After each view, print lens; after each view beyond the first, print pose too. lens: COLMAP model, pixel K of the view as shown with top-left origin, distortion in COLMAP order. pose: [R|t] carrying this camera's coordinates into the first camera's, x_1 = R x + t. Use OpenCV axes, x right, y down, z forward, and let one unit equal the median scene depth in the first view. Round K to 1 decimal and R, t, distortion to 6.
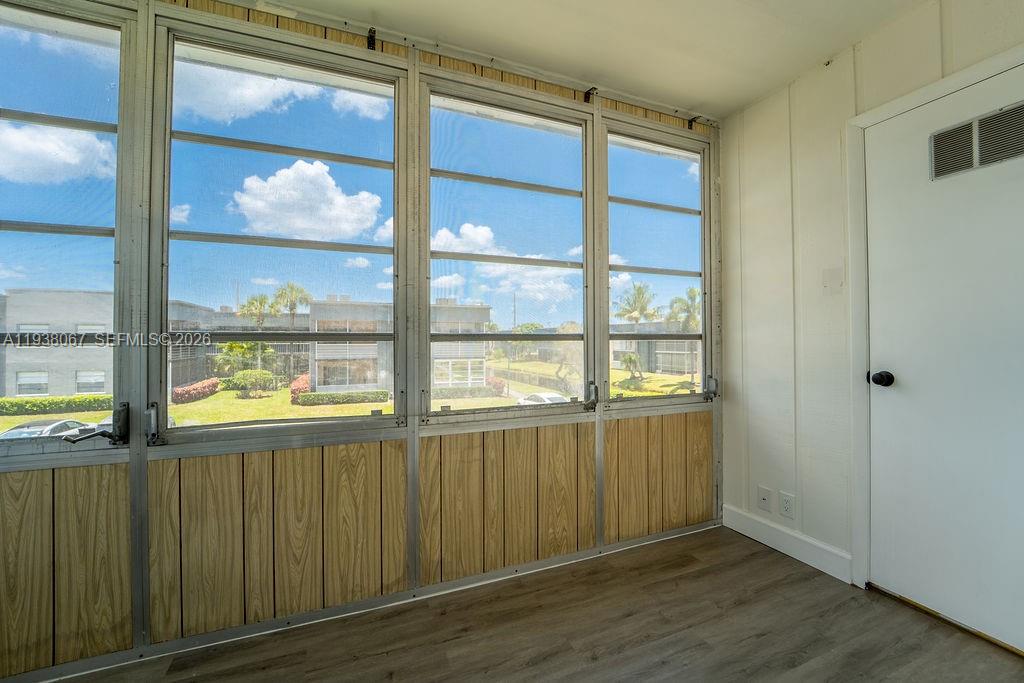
lens RADIAL K [[414.7, 0, 502.6], [0, 414.7, 341.9], [0, 0, 1]] dist [-0.007466, 0.000249]
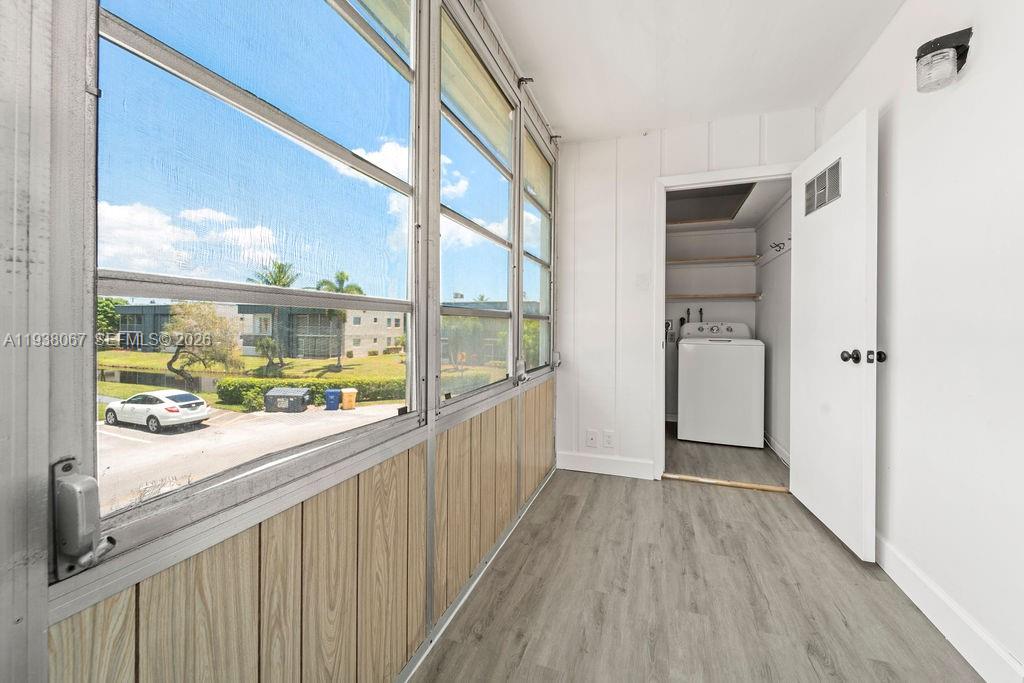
lens RADIAL K [[414.7, 0, 507.3], [0, 414.7, 337.6], [0, 0, 1]] dist [-0.007466, 0.000249]
pose [[0.669268, -0.009348, 0.742962, -0.644373], [-0.011681, 0.999665, 0.023100, 0.026749], [-0.742929, -0.024139, 0.668935, 0.367168]]
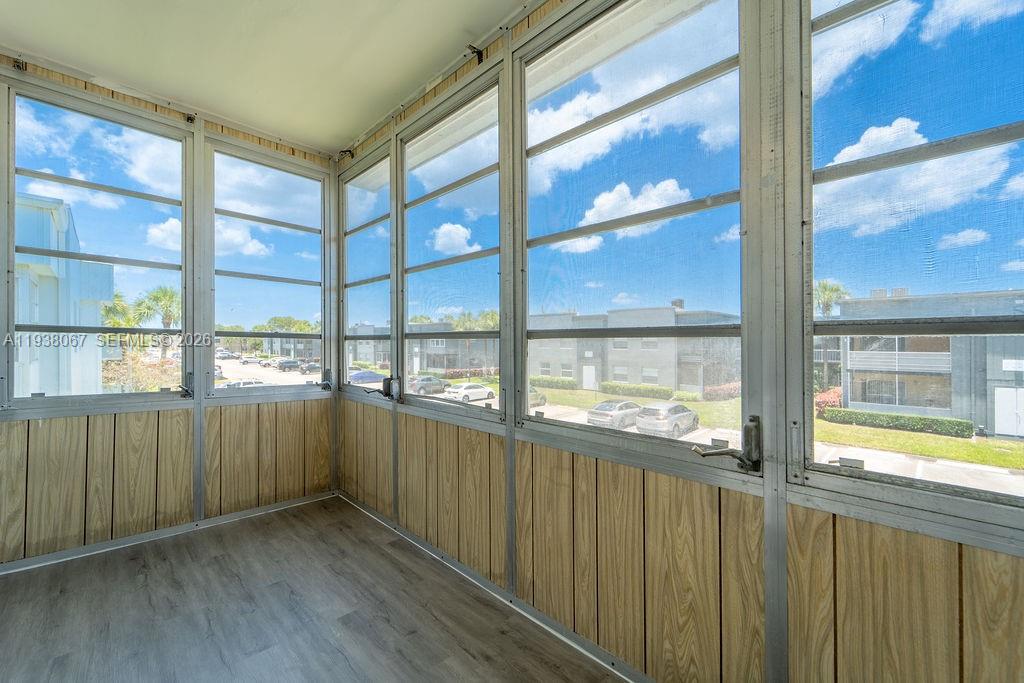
lens RADIAL K [[414.7, 0, 512.9], [0, 414.7, 353.1], [0, 0, 1]] dist [-0.007466, 0.000249]
pose [[0.380588, 0.021759, -0.924489, 0.629488], [-0.010654, 0.999760, 0.019144, 0.014087], [0.924683, 0.002563, 0.380729, 0.595153]]
